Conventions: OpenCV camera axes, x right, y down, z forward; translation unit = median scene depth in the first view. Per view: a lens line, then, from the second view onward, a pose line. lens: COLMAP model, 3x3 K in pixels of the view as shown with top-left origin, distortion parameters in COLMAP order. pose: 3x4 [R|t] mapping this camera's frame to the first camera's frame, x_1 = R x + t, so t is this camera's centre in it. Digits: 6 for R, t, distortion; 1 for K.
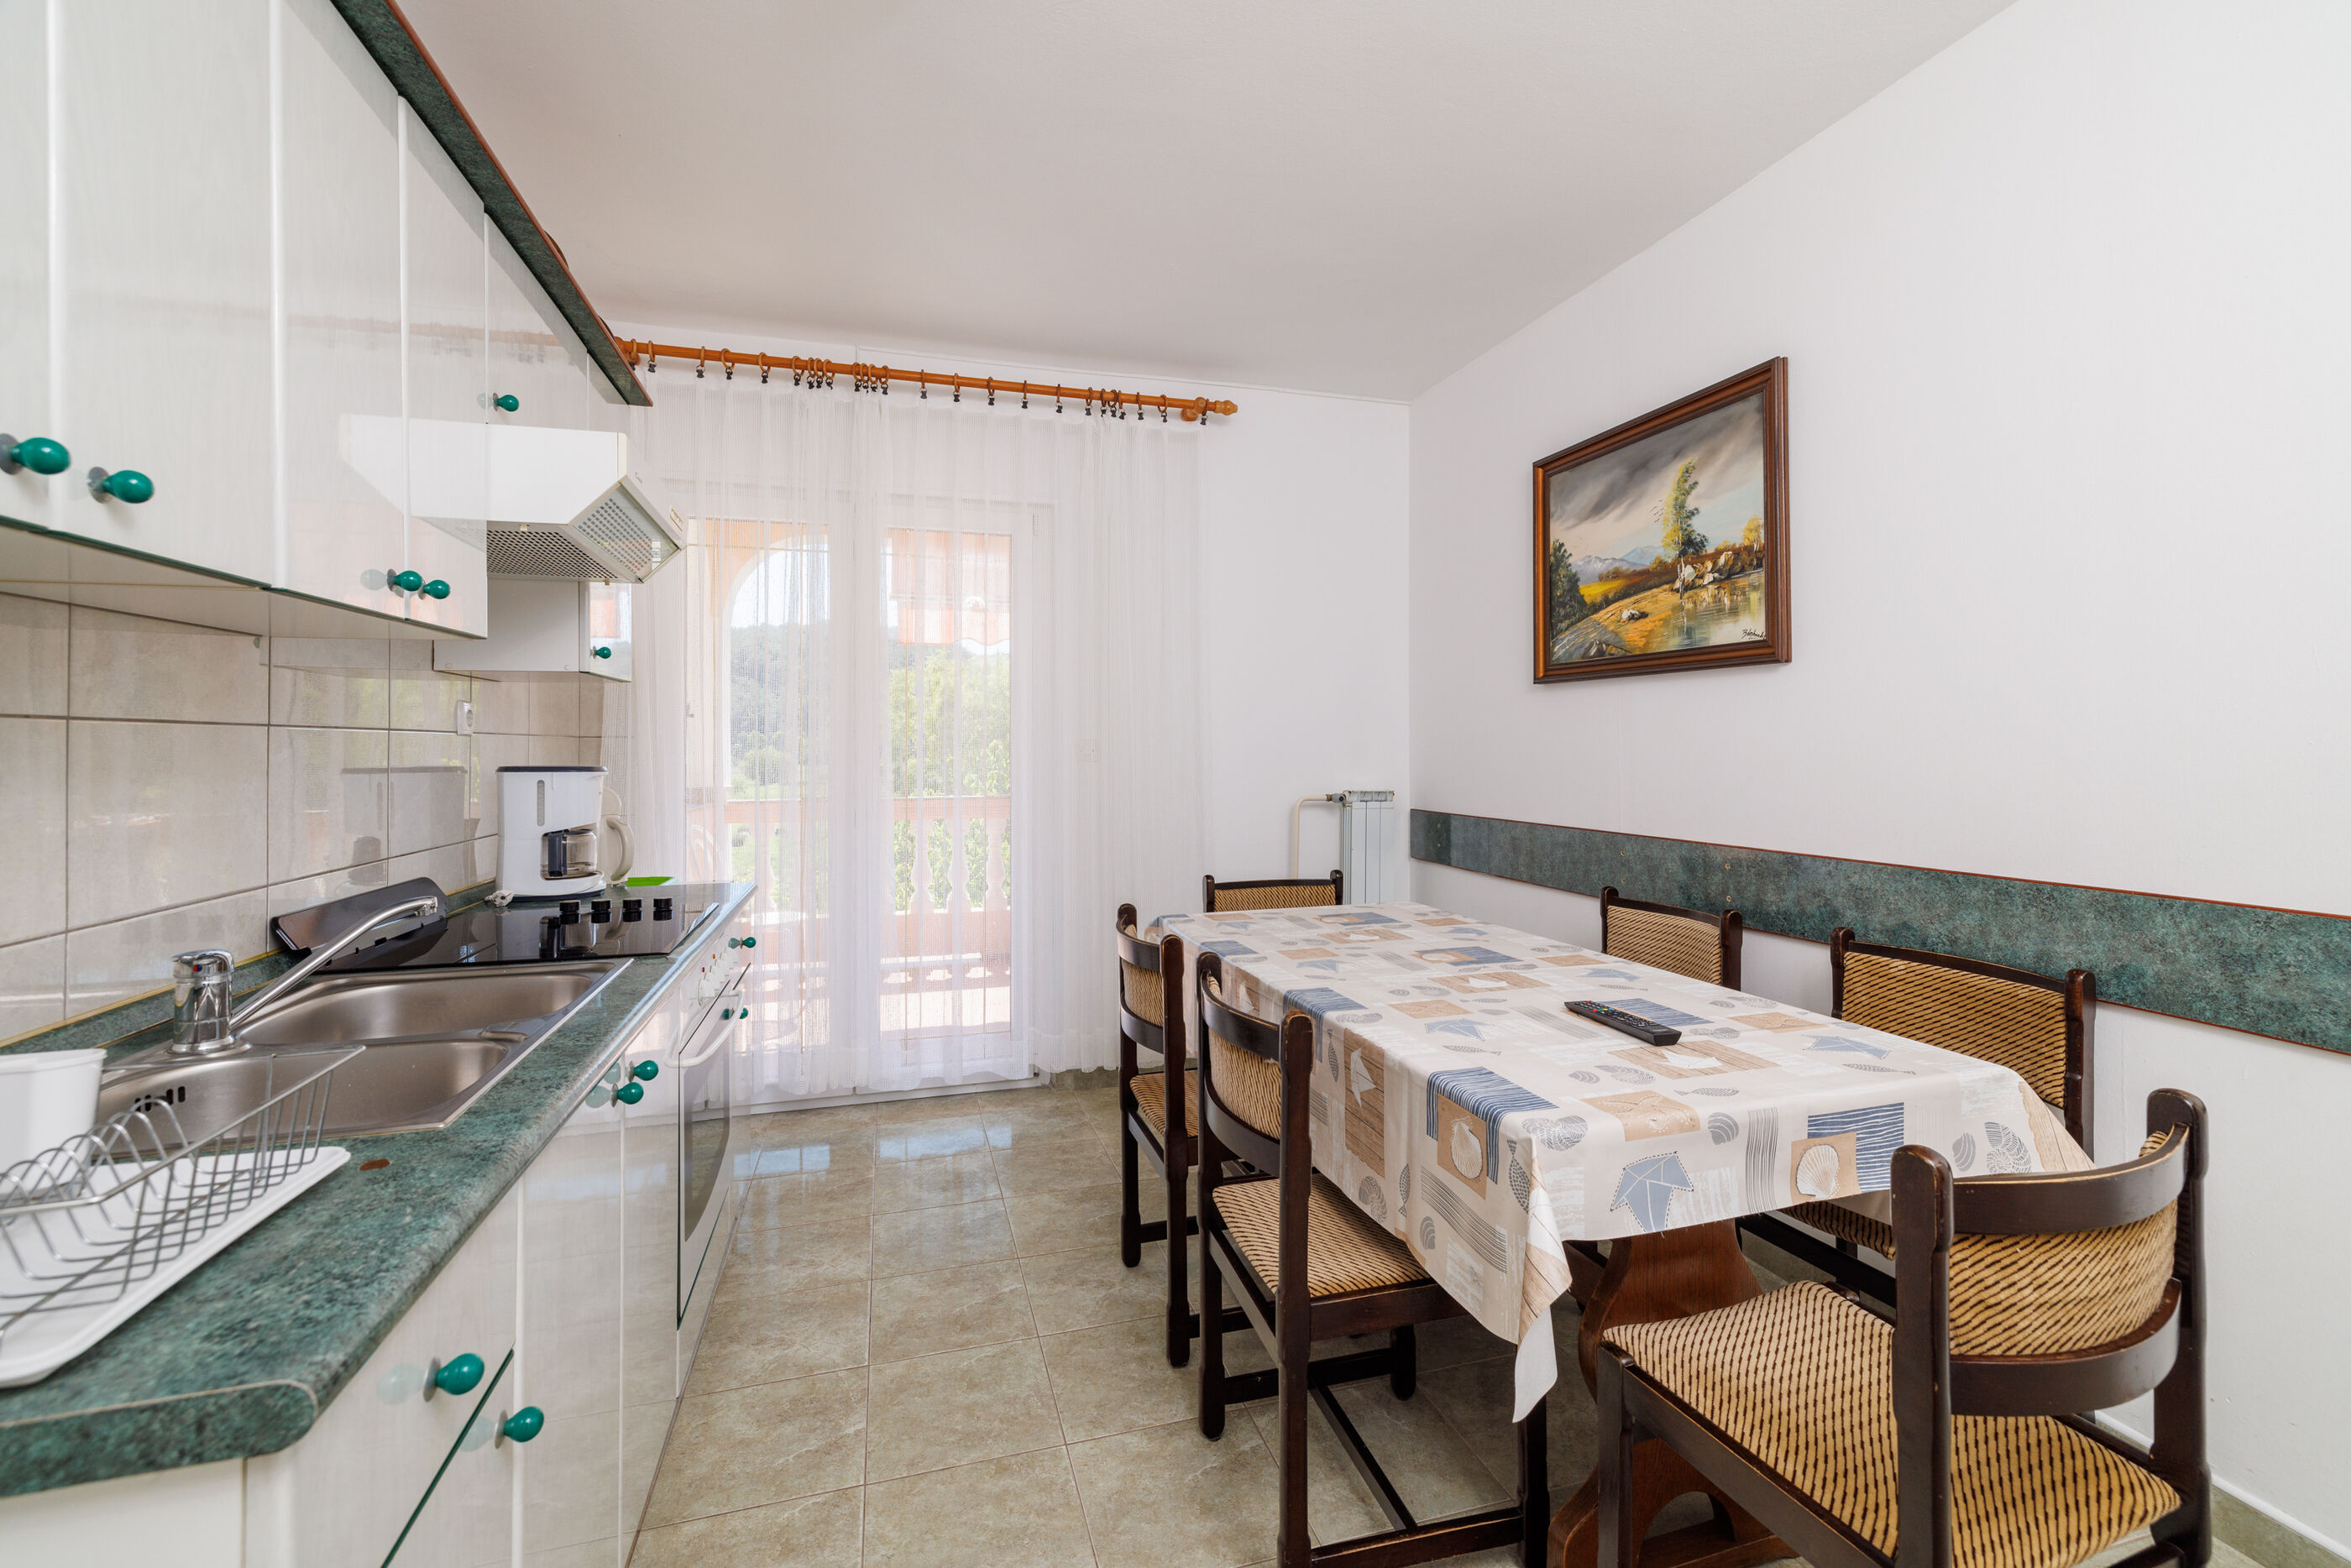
lens RADIAL K [[992.8, 0, 1186.9], [0, 992.8, 753.2], [0, 0, 1]] dist [0.002238, 0.001260]
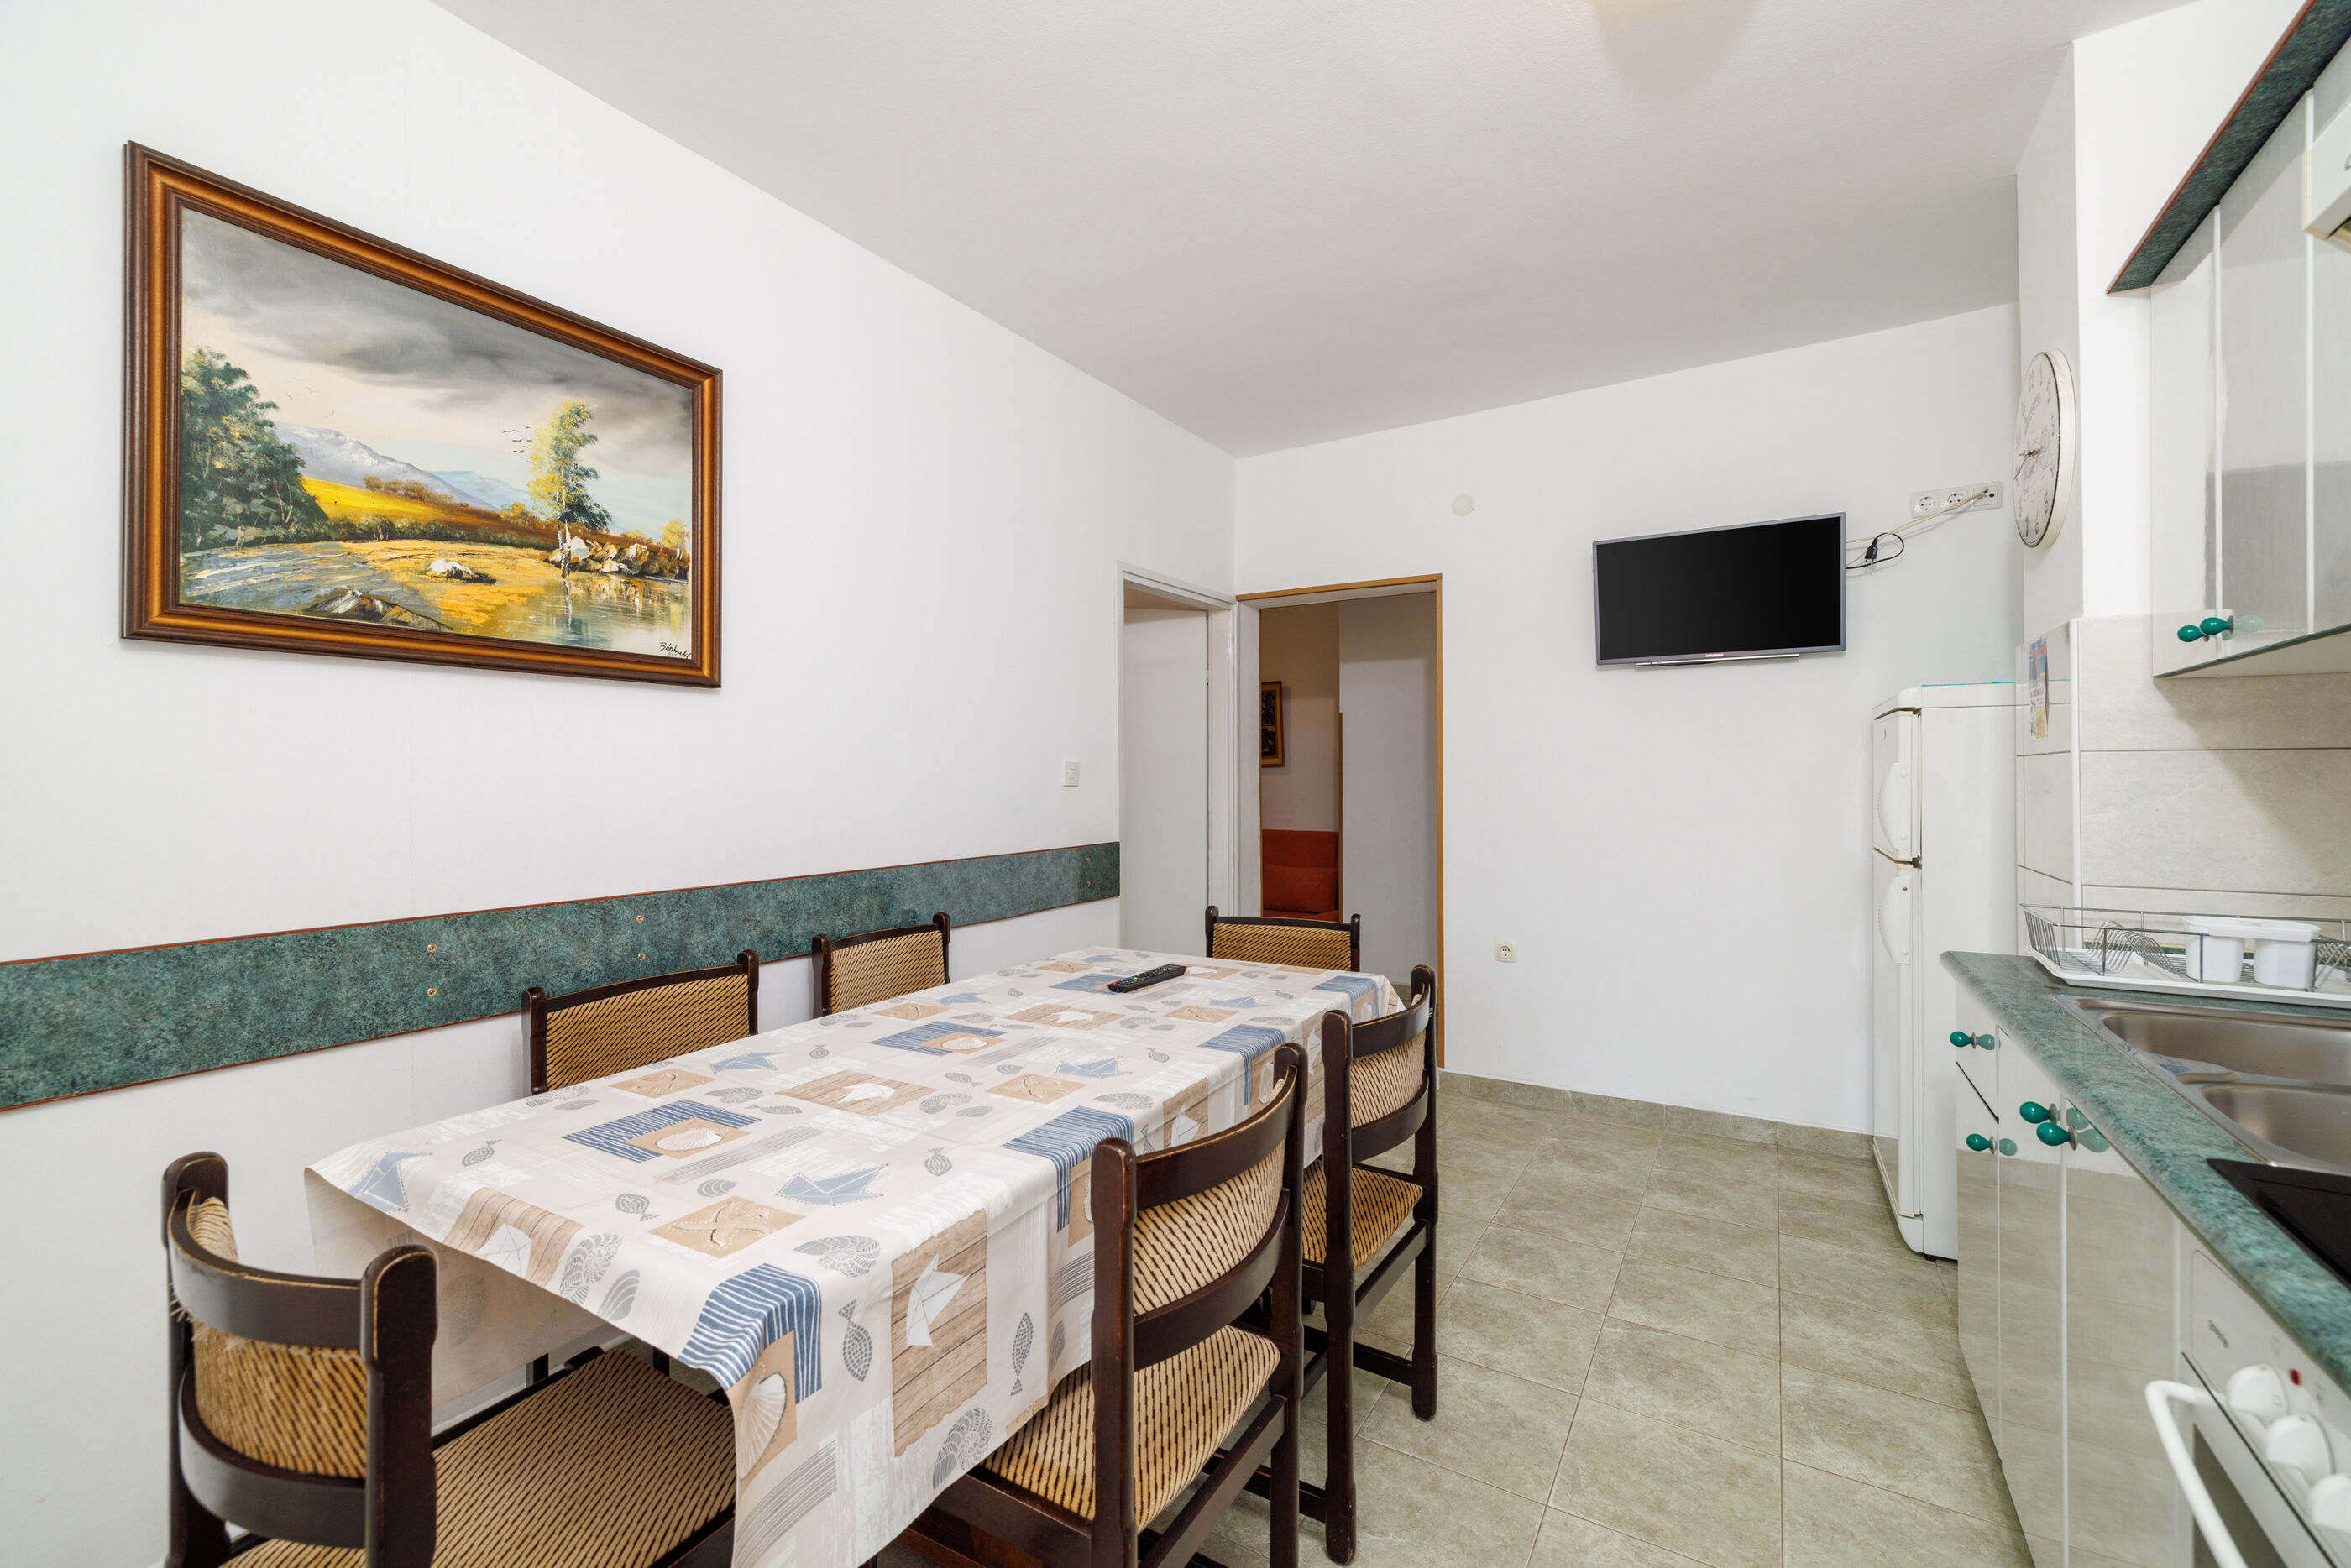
lens RADIAL K [[992.8, 0, 1164.8], [0, 992.8, 750.9], [0, 0, 1]] dist [0.002238, 0.001260]
pose [[-0.668344, 0.017902, 0.743637, -0.337542], [0.008049, 0.999826, -0.016836, -0.009208], [-0.743809, -0.005267, -0.668372, 1.110101]]
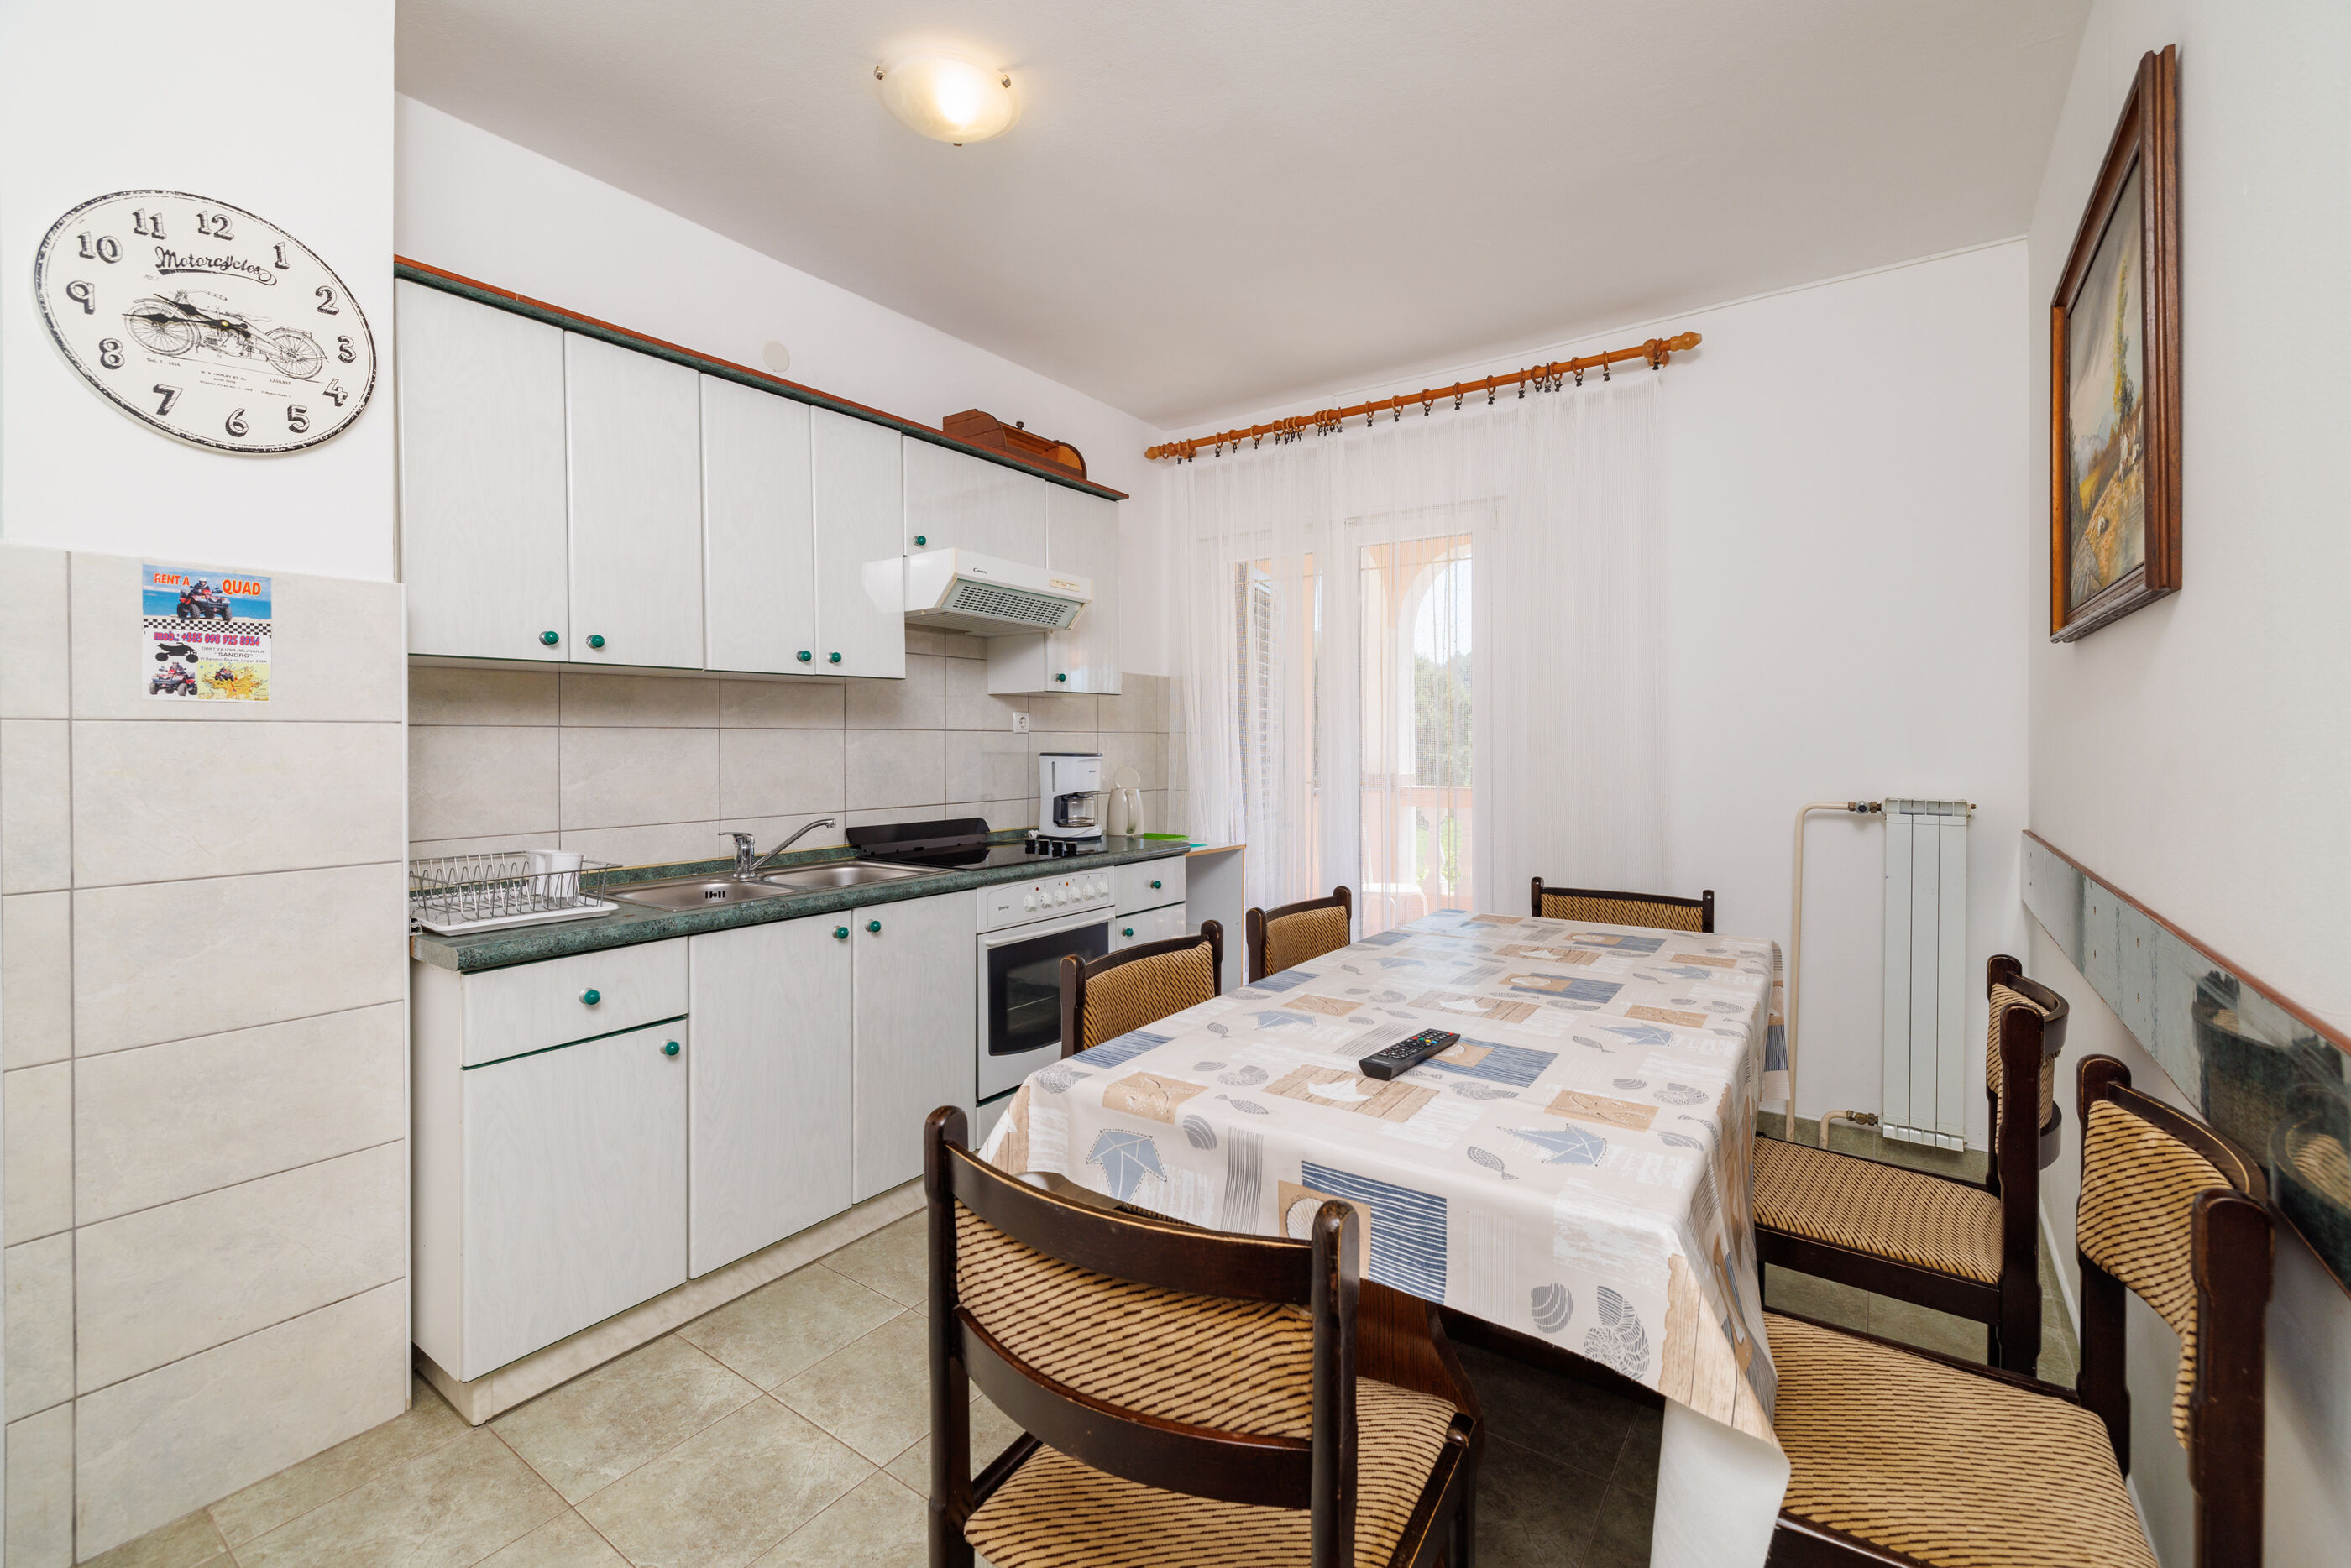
lens RADIAL K [[992.8, 0, 1180.0], [0, 992.8, 748.4], [0, 0, 1]] dist [0.002238, 0.001260]
pose [[0.621157, 0.007491, -0.783650, 0.858545], [-0.003983, 0.999972, 0.006402, -0.004132], [0.783676, -0.000855, 0.621169, 0.253222]]
